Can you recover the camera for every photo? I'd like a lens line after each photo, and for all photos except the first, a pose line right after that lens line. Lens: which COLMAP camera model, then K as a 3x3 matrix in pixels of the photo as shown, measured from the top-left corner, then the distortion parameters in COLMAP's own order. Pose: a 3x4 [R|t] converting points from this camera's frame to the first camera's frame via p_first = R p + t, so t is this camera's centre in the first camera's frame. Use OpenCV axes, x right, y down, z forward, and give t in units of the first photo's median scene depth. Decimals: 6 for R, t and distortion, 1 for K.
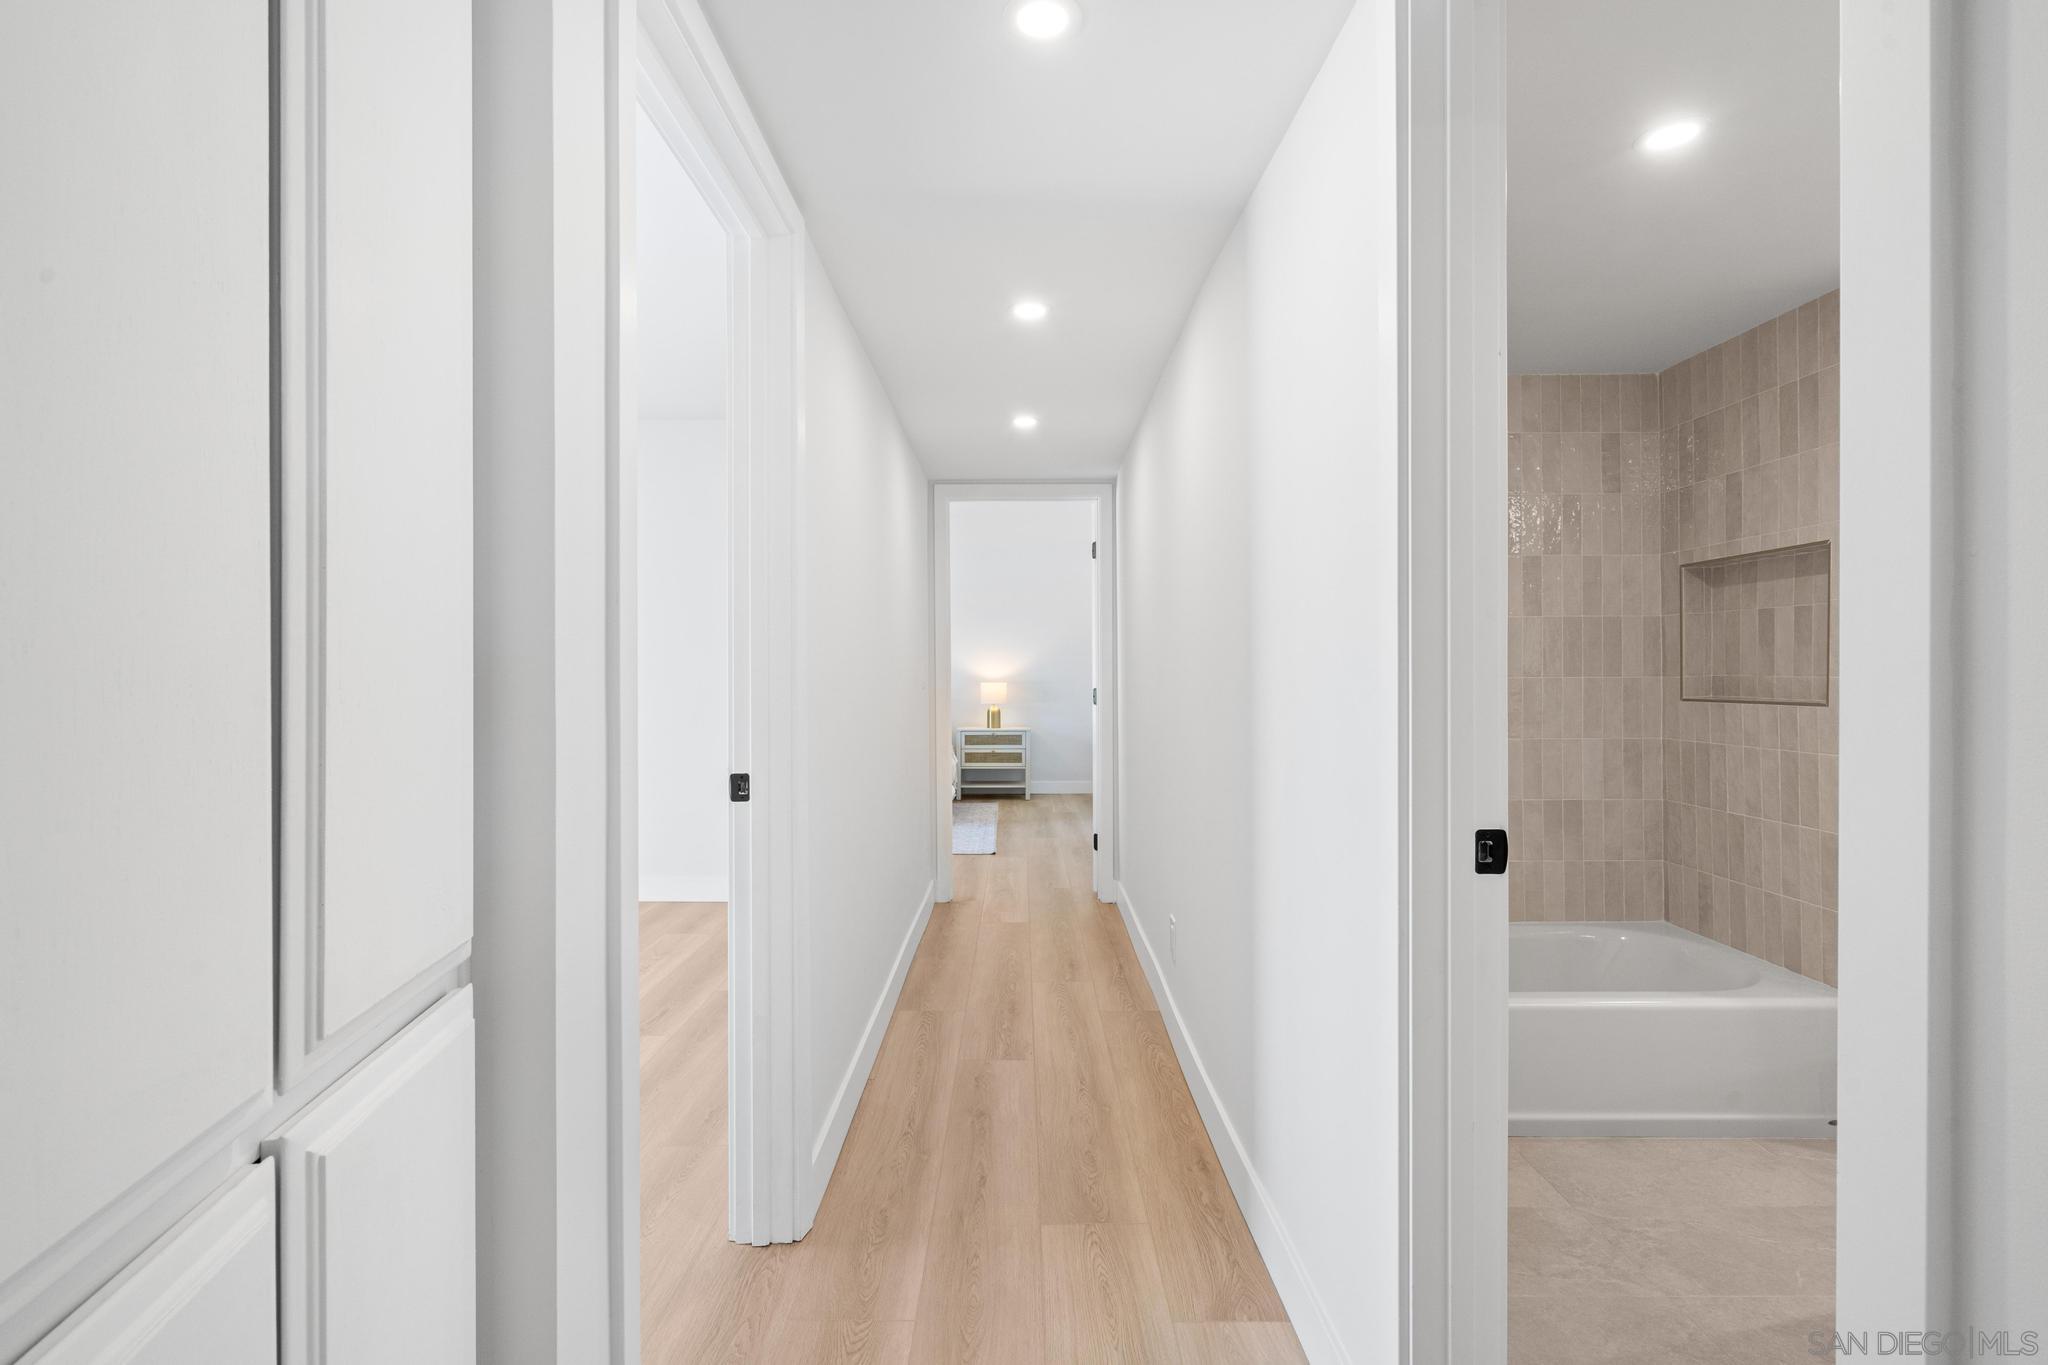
lens RADIAL K [[940.2, 0, 1012.2], [0, 940.2, 677.9], [0, 0, 1]] dist [-0.004385, 0.001749]
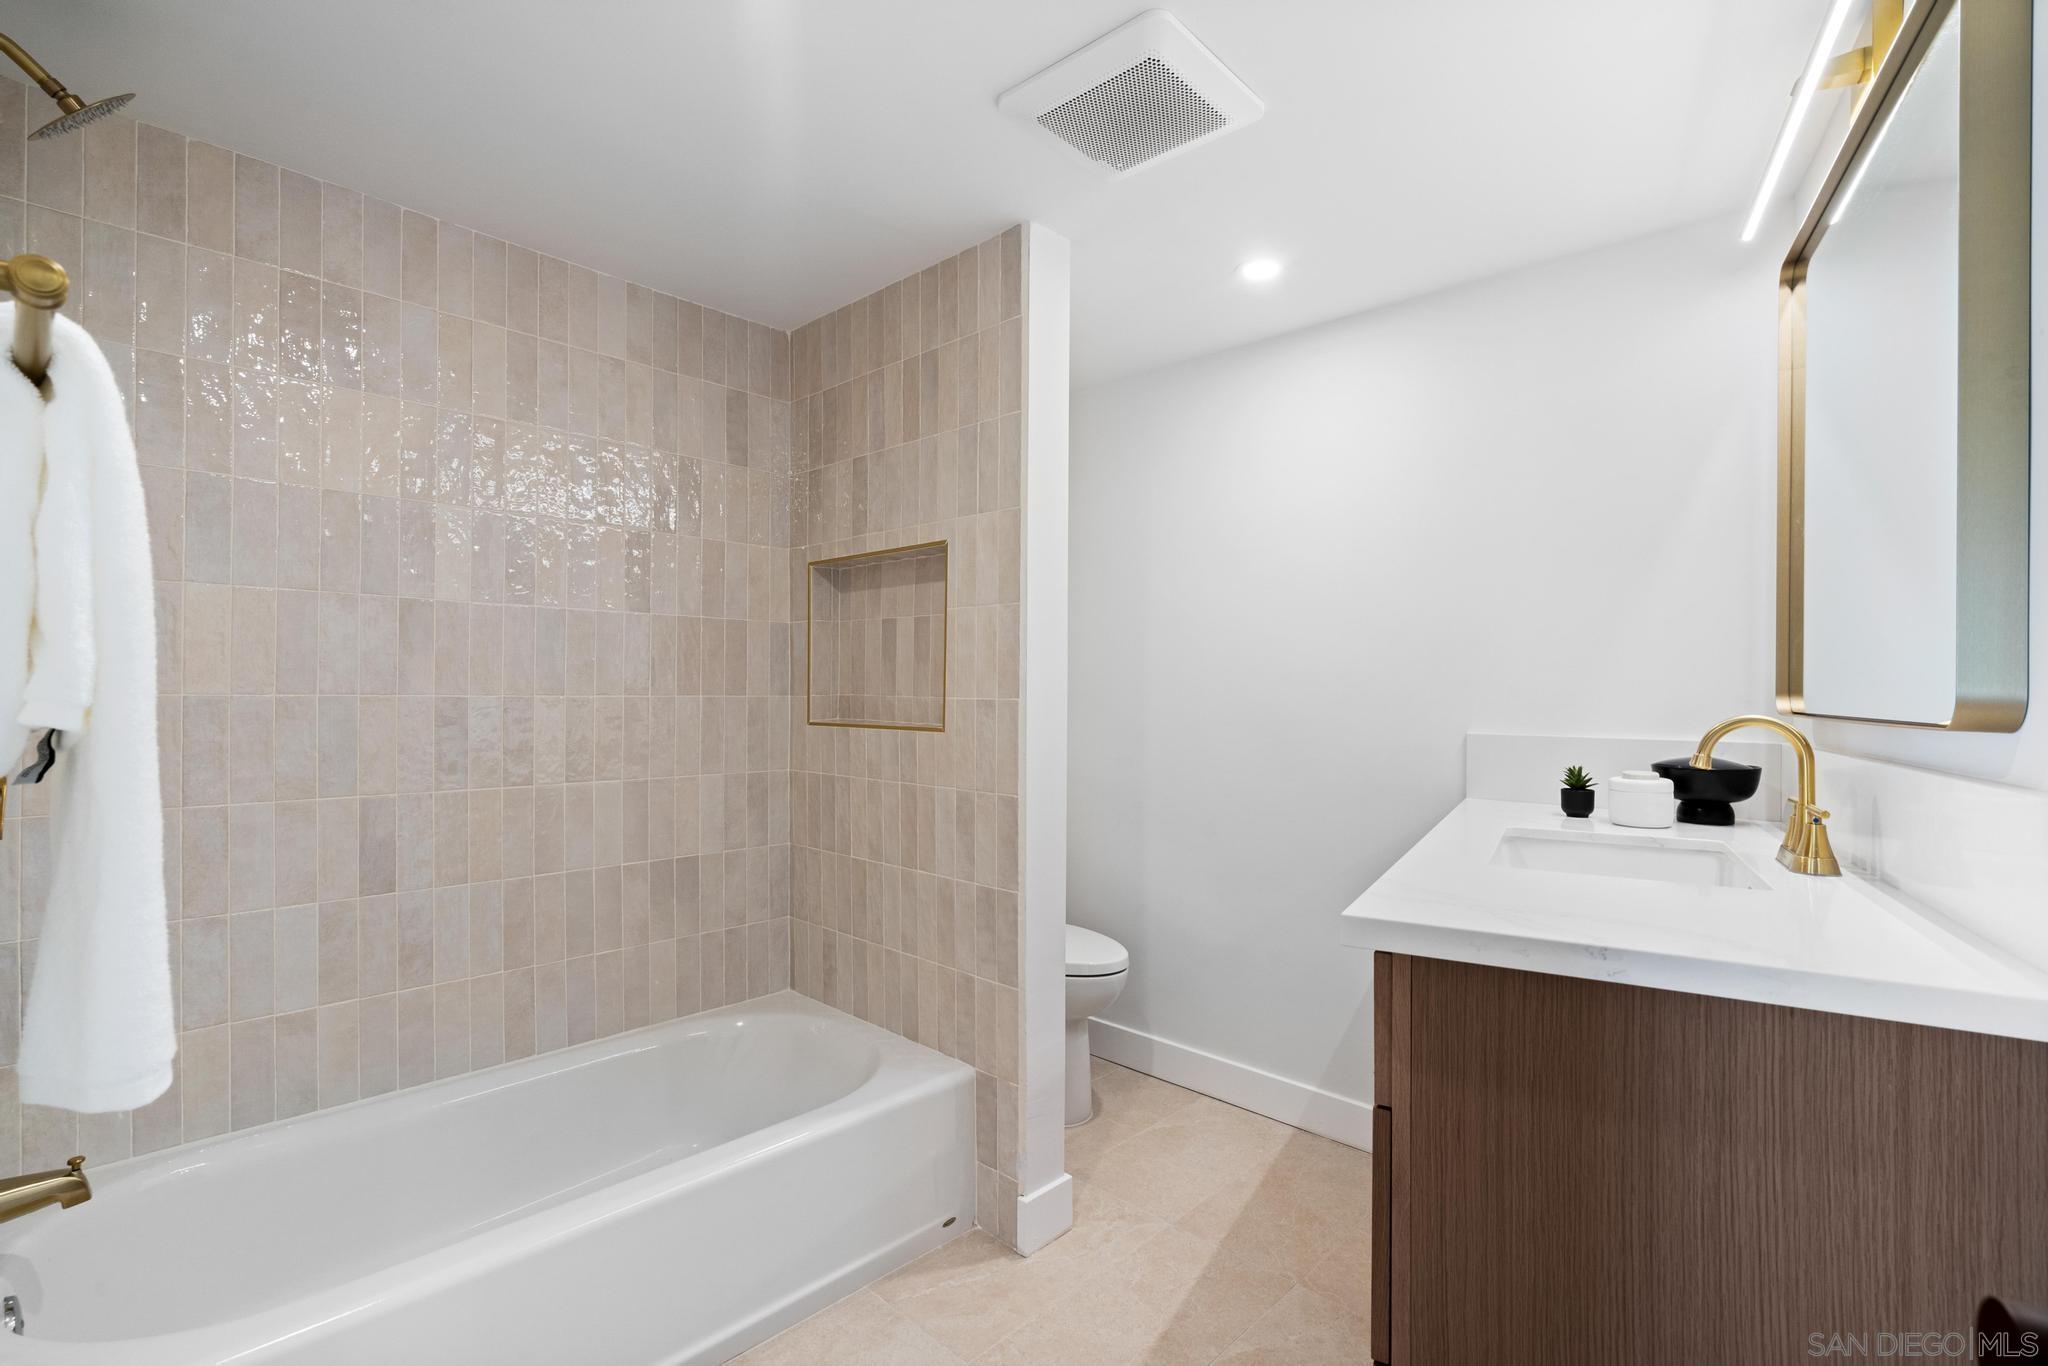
lens RADIAL K [[940.2, 0, 1023.0], [0, 940.2, 690.1], [0, 0, 1]] dist [-0.004385, 0.001749]
pose [[0.684008, 0.009411, 0.729414, 0.231998], [-0.006608, 0.999956, -0.006705, -0.002302], [-0.729445, -0.000234, 0.684040, 0.286756]]
